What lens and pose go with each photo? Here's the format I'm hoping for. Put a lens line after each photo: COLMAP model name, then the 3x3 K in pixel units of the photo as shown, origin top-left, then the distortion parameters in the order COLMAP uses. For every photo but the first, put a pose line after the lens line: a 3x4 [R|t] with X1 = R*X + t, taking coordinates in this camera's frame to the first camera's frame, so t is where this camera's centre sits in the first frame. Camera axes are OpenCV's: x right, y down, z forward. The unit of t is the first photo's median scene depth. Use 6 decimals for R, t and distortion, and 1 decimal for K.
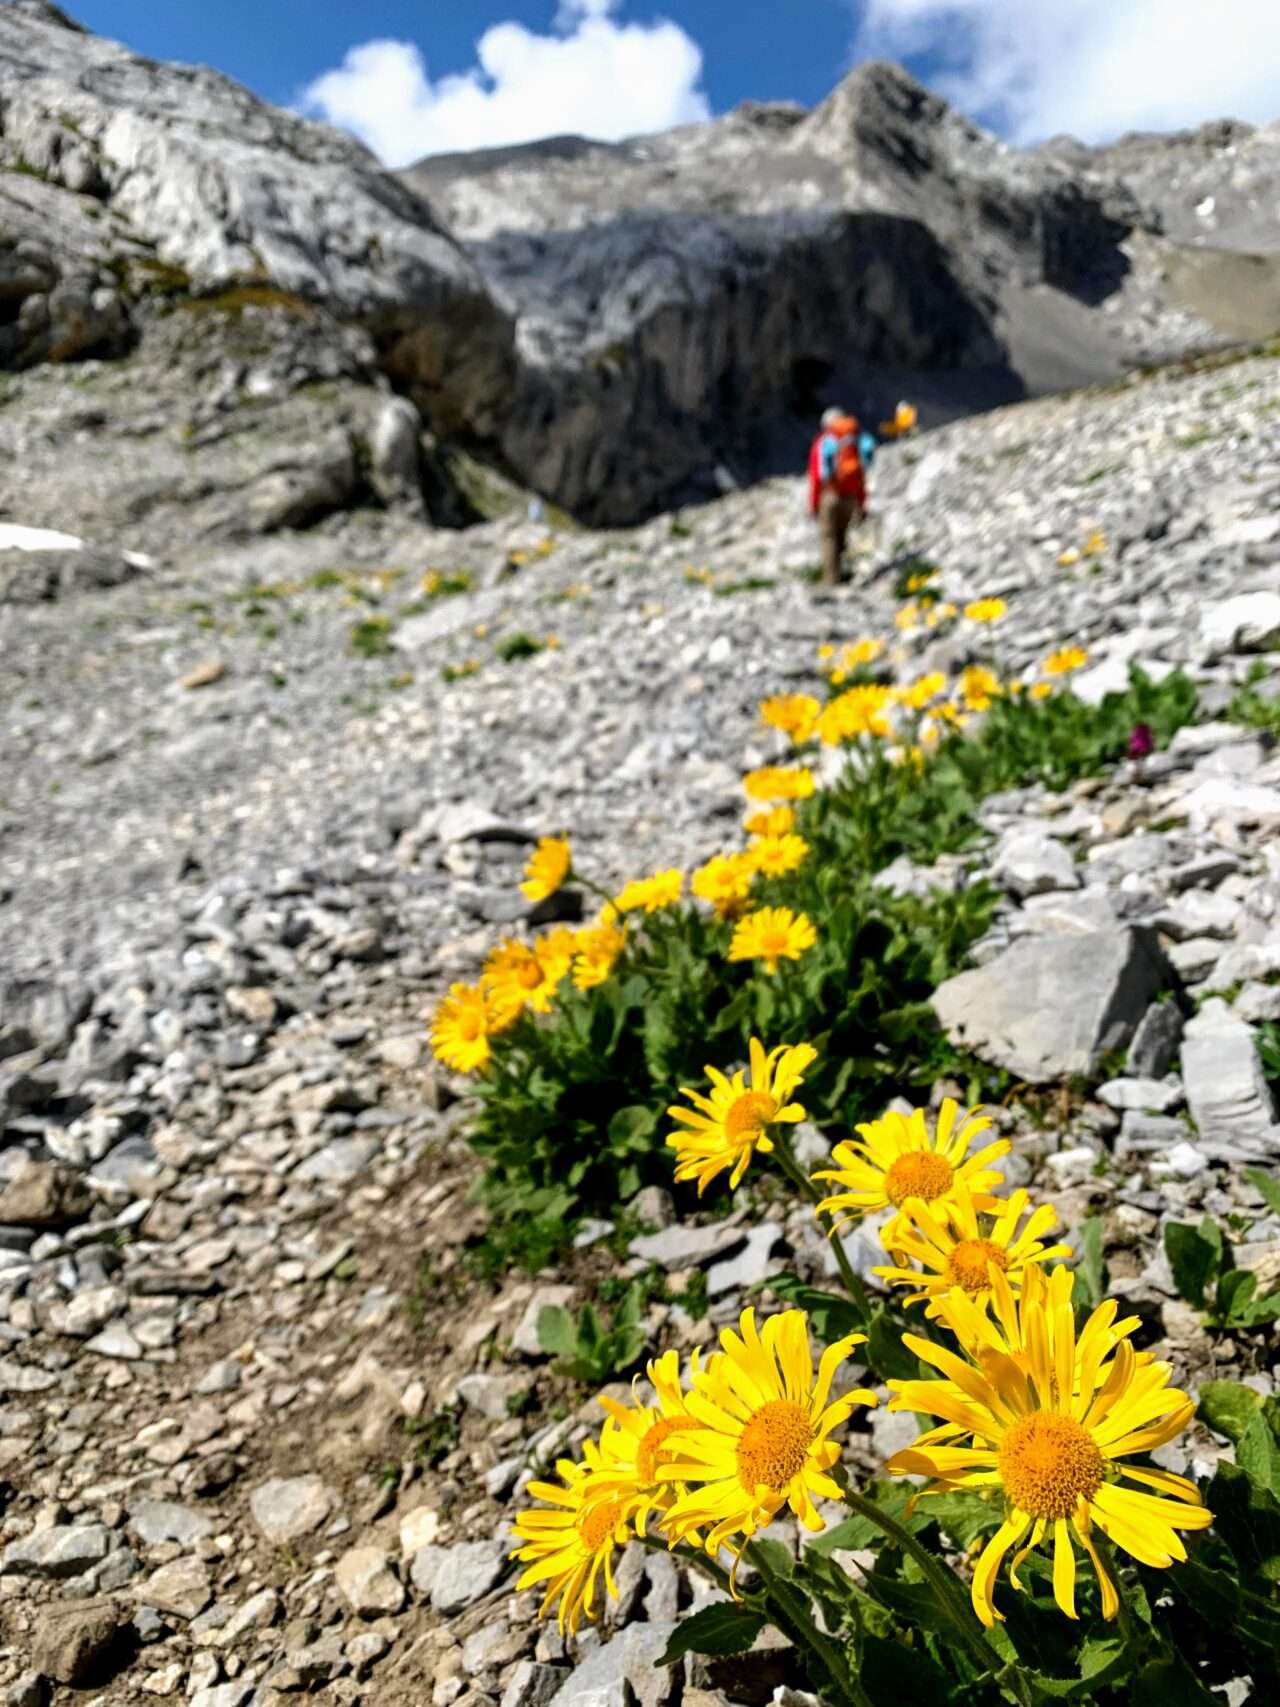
lens RADIAL K [[1244.6, 0, 646.4], [0, 1244.6, 850.5], [0, 0, 1]] dist [0.004892, -0.038731]
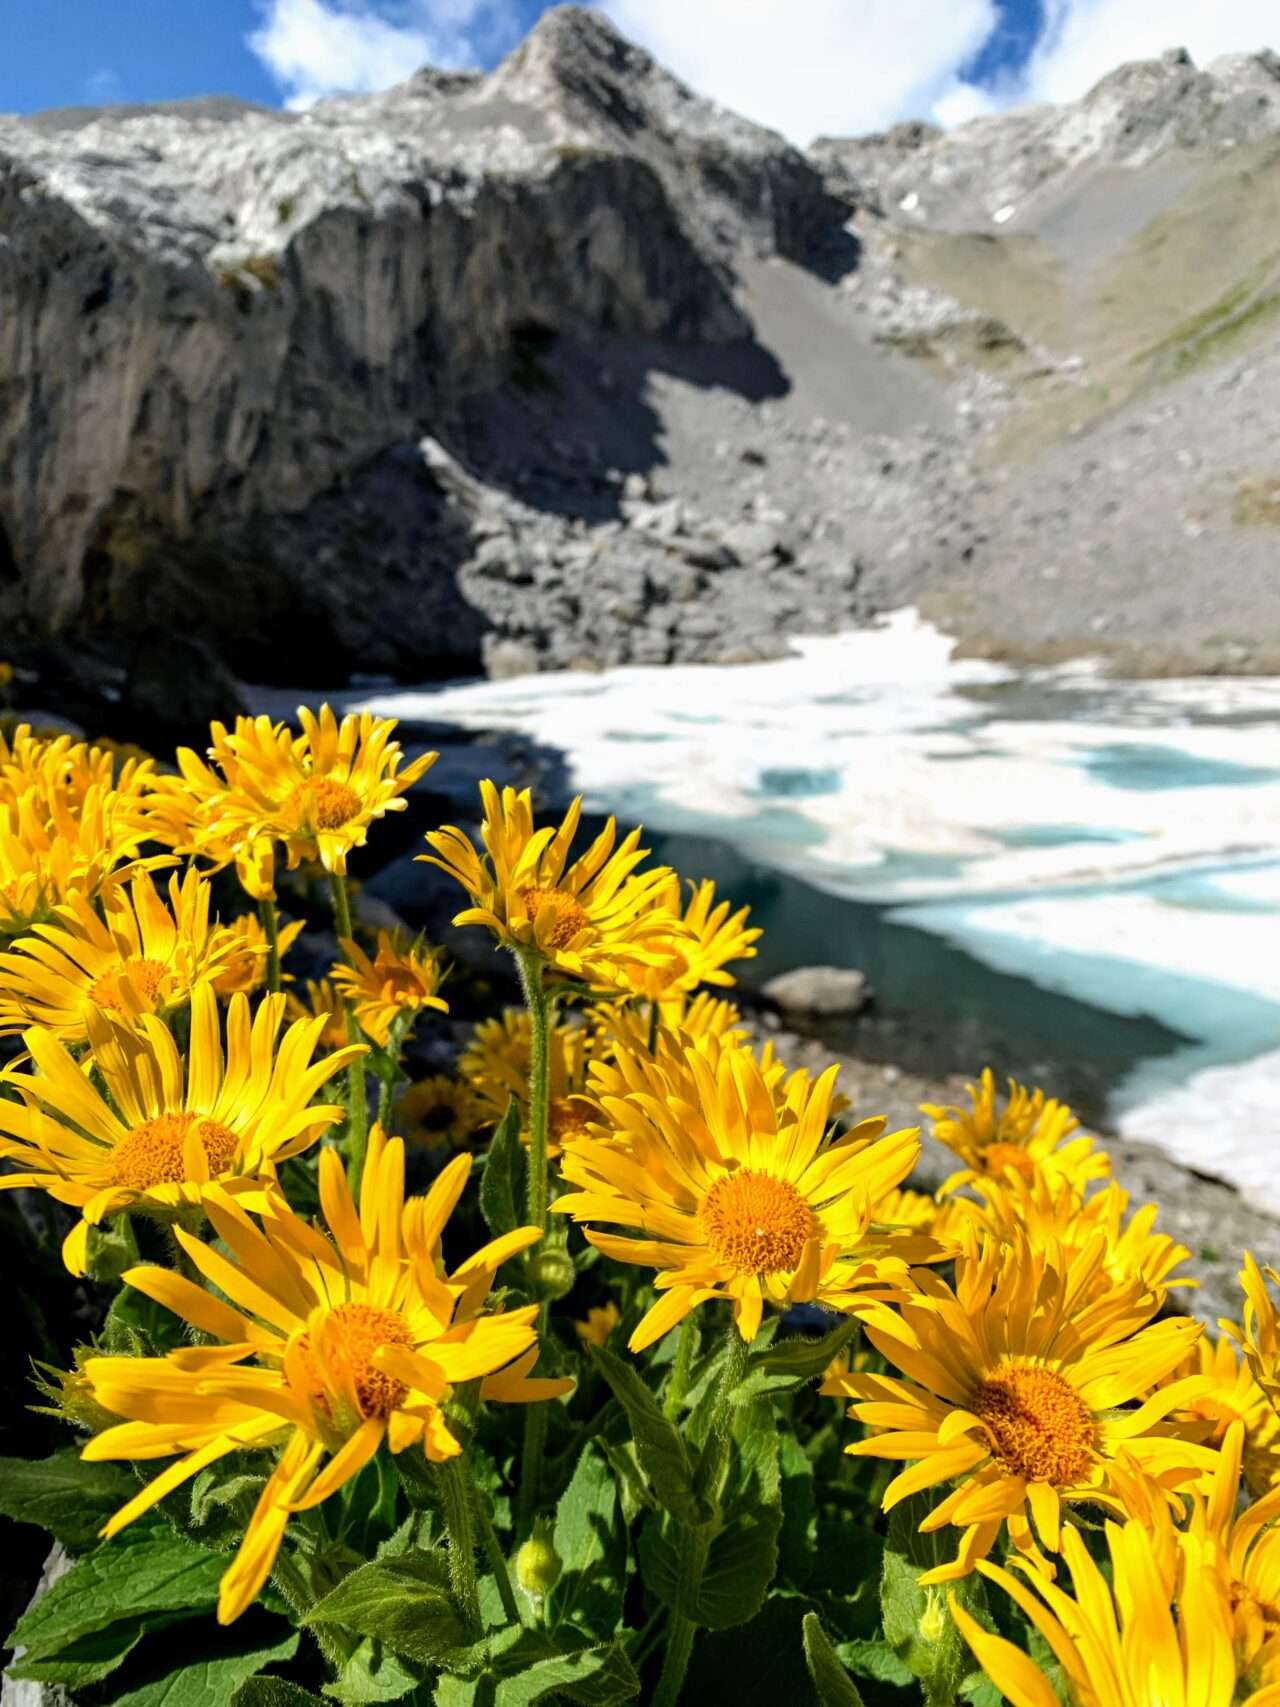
lens RADIAL K [[1244.6, 0, 632.8], [0, 1244.6, 850.1], [0, 0, 1]] dist [0.004892, -0.038731]
pose [[0.977239, -0.082429, 0.195473, 0.008704], [0.086484, 0.996178, -0.012286, -0.030099], [-0.193713, 0.028912, 0.980632, 0.160506]]
